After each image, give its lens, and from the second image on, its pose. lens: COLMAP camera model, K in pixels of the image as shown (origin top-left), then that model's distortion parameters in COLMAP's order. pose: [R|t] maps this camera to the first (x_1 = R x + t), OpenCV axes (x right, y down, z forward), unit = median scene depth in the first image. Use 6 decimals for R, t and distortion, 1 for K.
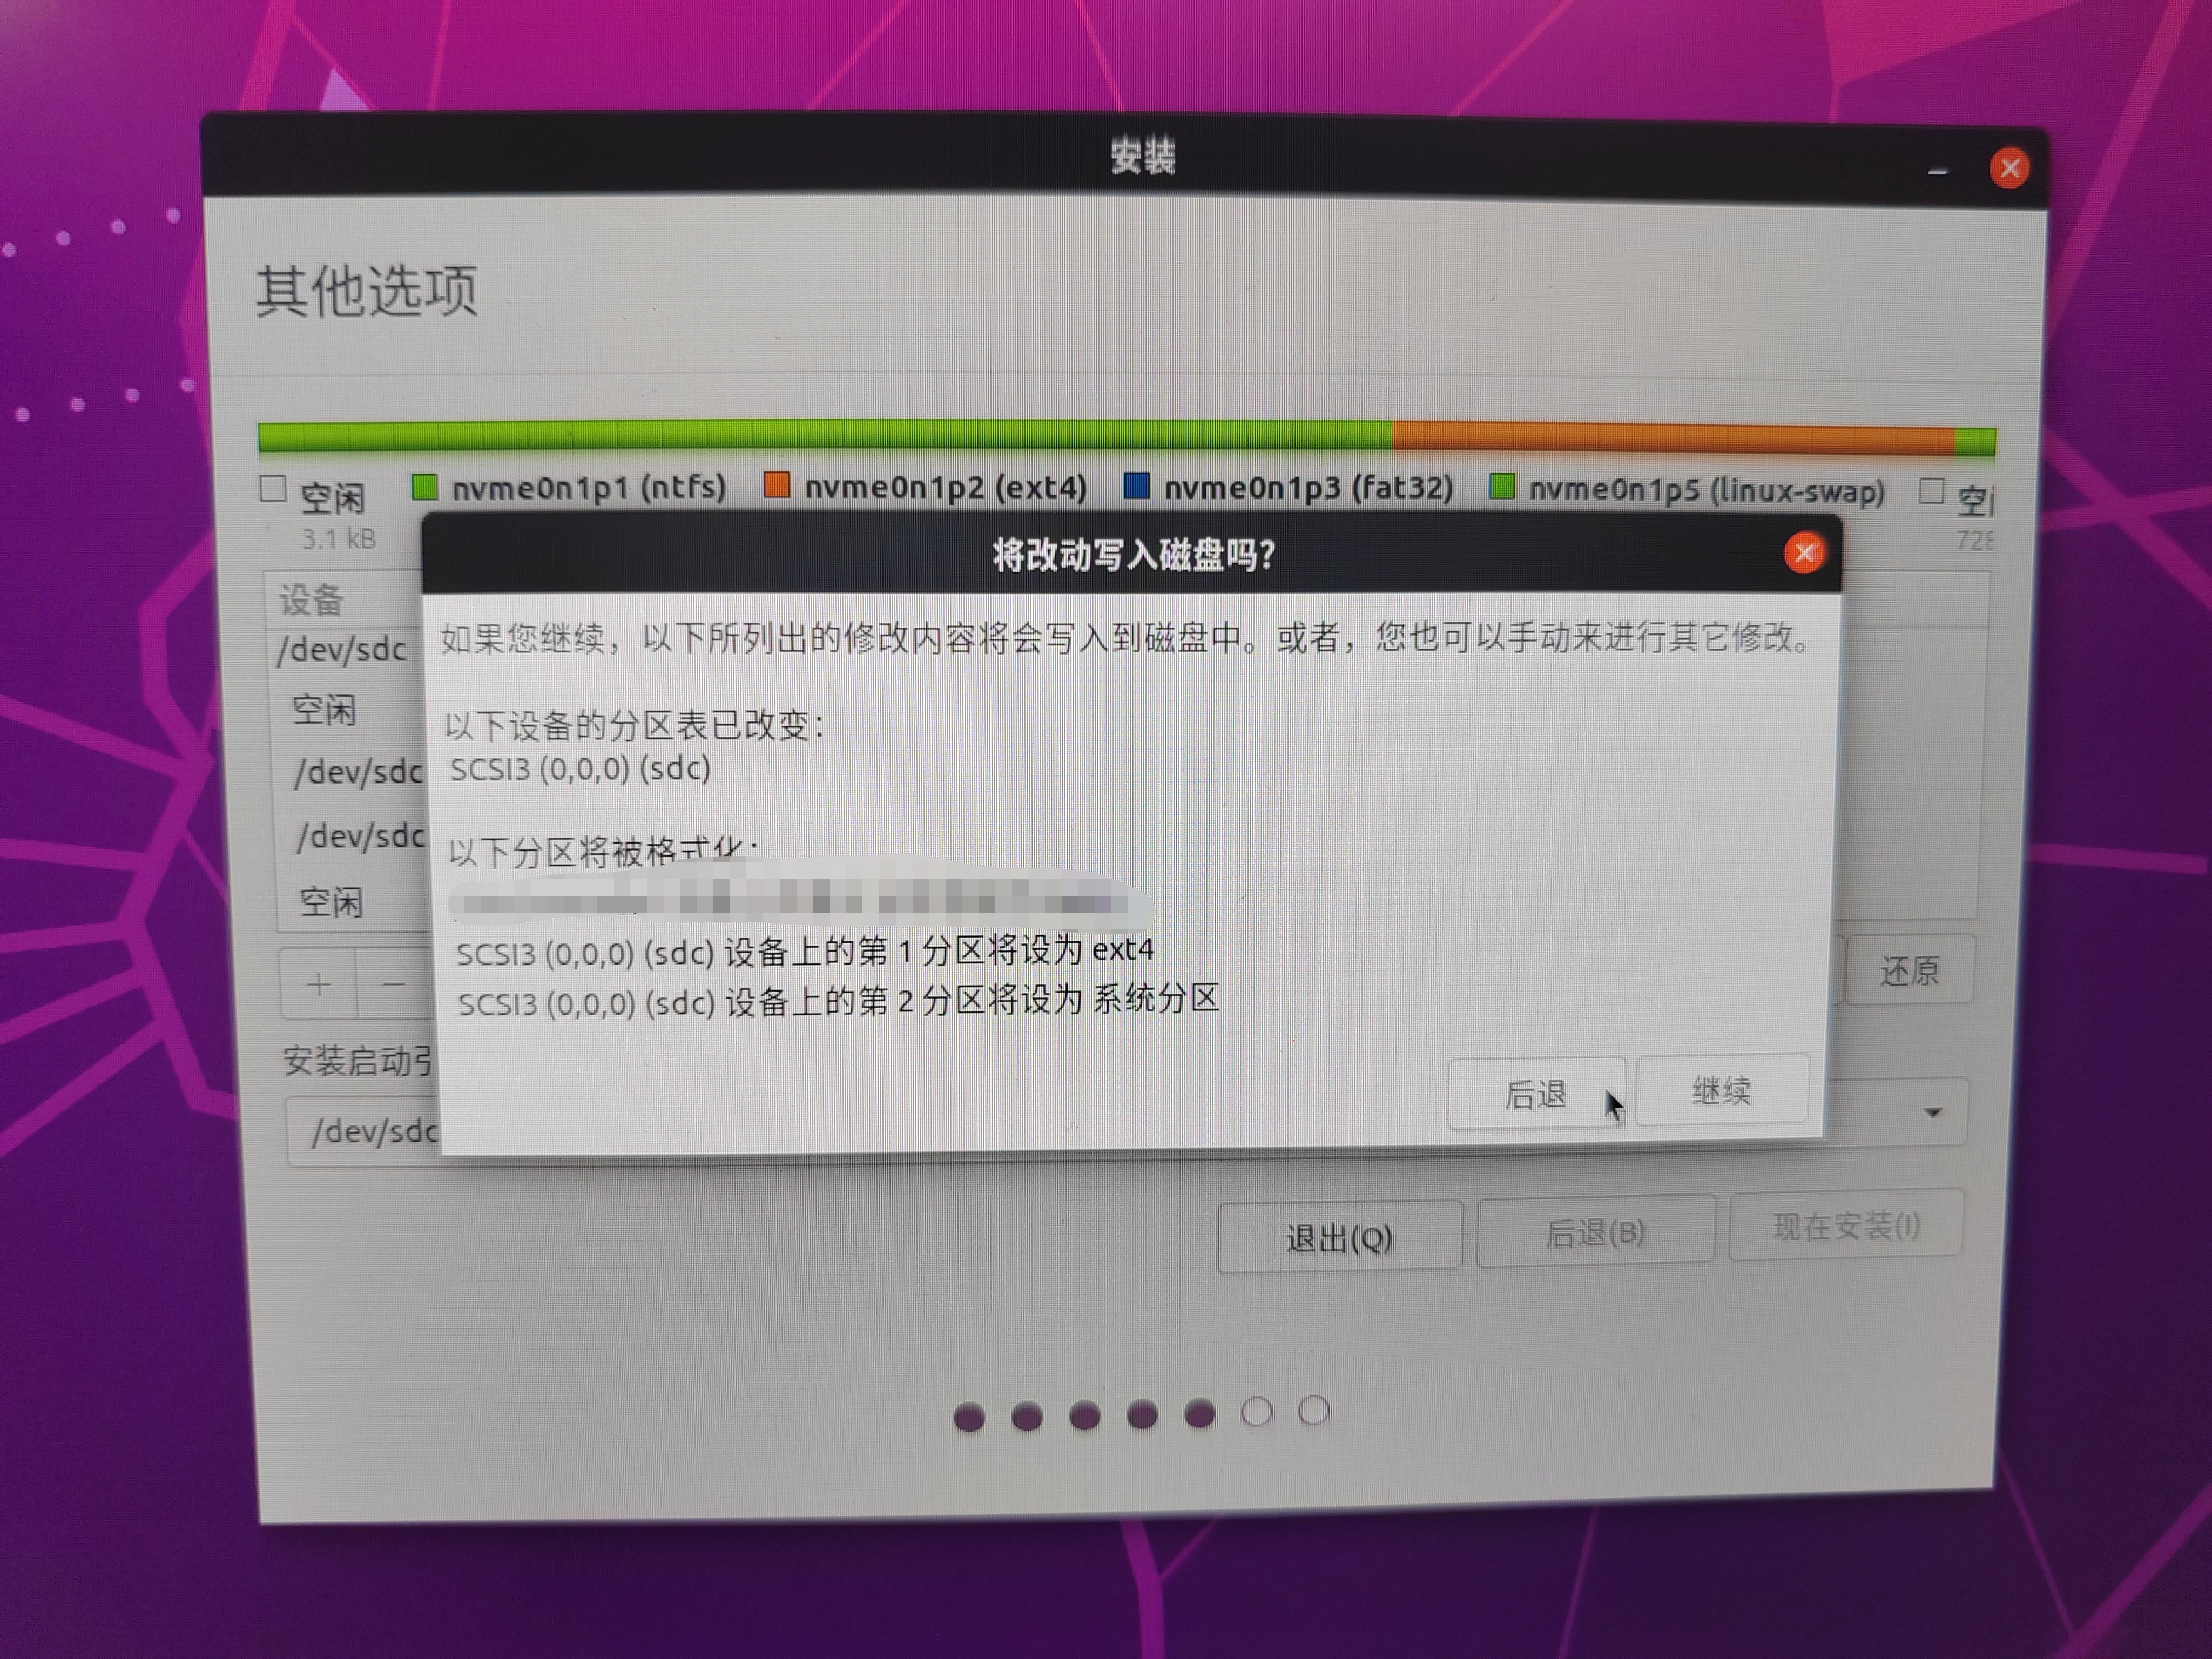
lens RADIAL K [[1743.1, 0, 1058.2], [0, 1743.1, 841.3], [0, 0, 1]] dist [-0.032317, 0.040321]
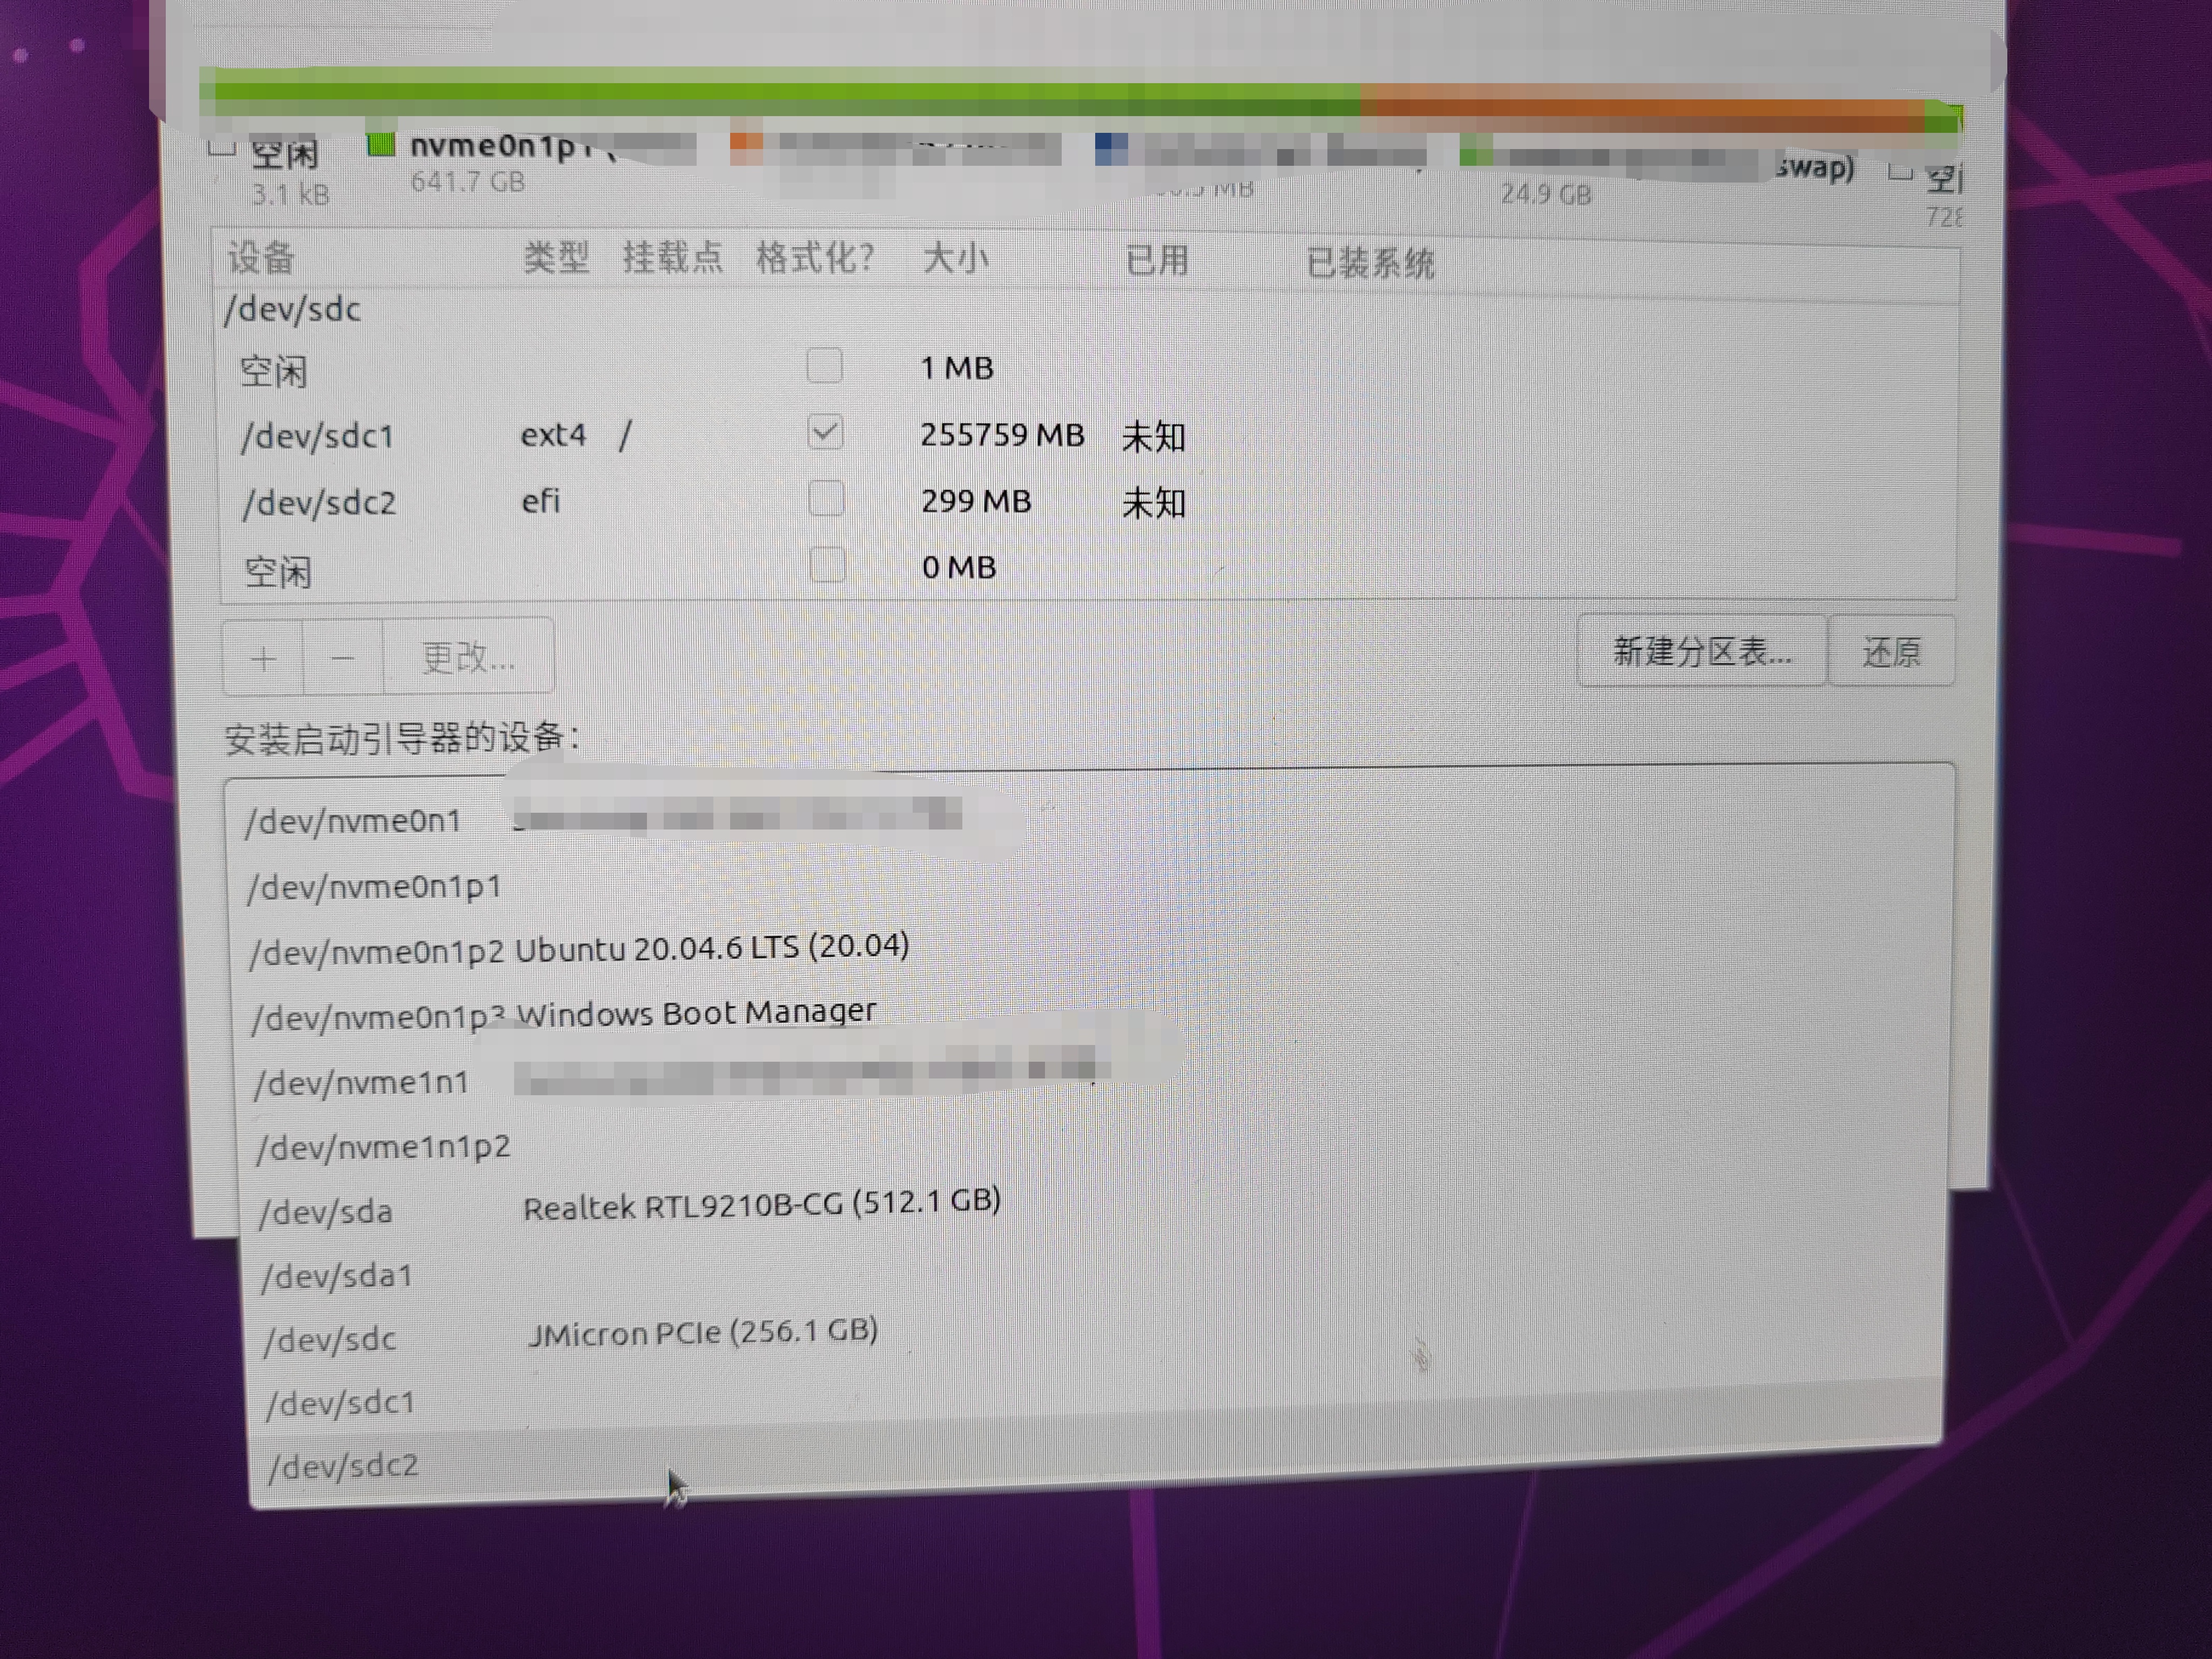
lens RADIAL K [[1743.1, 0, 1077.1], [0, 1743.1, 917.5], [0, 0, 1]] dist [-0.032317, 0.040321]
pose [[0.999471, -0.005492, 0.032043, -0.006942], [0.006803, 0.999138, -0.040948, 0.269505], [-0.031791, 0.041144, 0.998647, 0.031561]]
